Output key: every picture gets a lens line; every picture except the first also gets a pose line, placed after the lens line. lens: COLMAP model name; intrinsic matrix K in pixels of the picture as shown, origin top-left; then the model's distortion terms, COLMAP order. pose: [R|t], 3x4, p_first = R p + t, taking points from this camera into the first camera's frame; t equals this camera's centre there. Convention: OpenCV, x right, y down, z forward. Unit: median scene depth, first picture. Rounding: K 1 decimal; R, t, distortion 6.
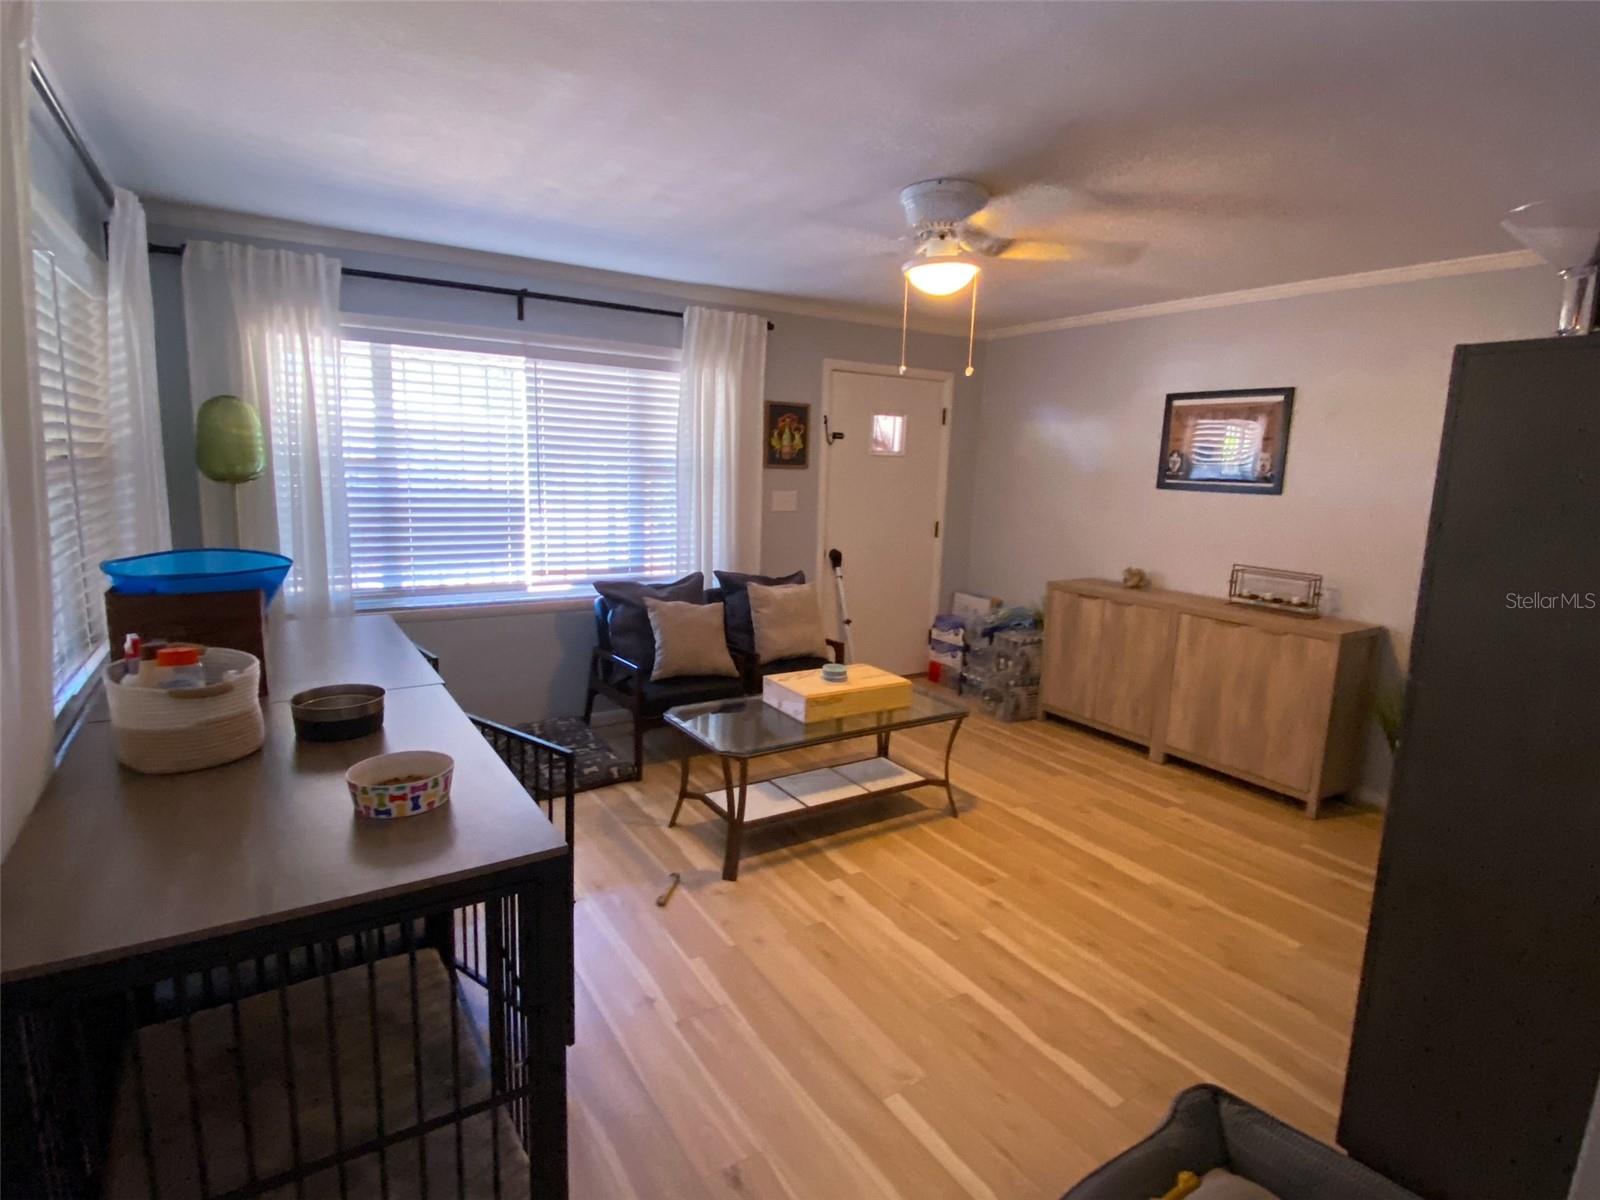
lens RADIAL K [[821.9, 0, 800.0], [0, 821.9, 600.0], [0, 0, 1]] dist [0.040408, -0.034596]
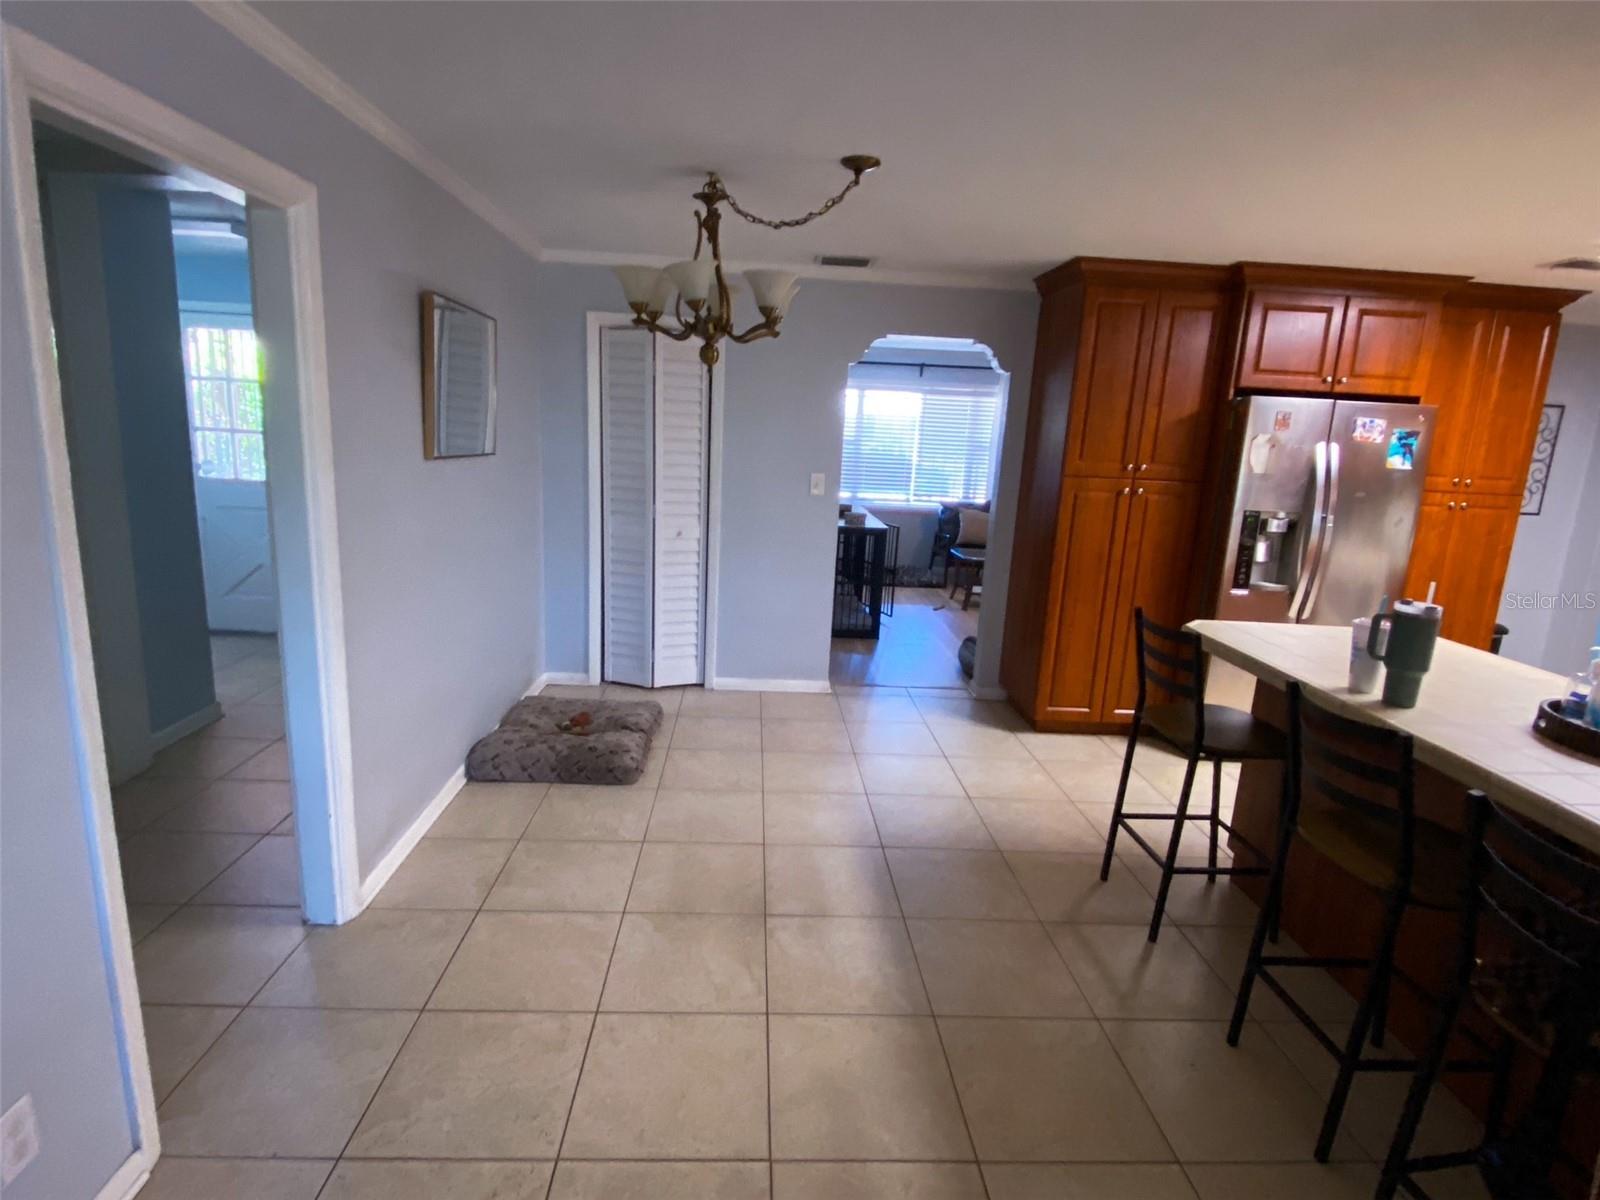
lens RADIAL K [[821.9, 0, 800.0], [0, 821.9, 600.0], [0, 0, 1]] dist [0.040408, -0.034596]
pose [[0.865712, 0.116459, -0.486806, 0.495907], [-0.103779, 0.993185, 0.053045, 0.156811], [0.489666, 0.004598, 0.871898, -1.012129]]
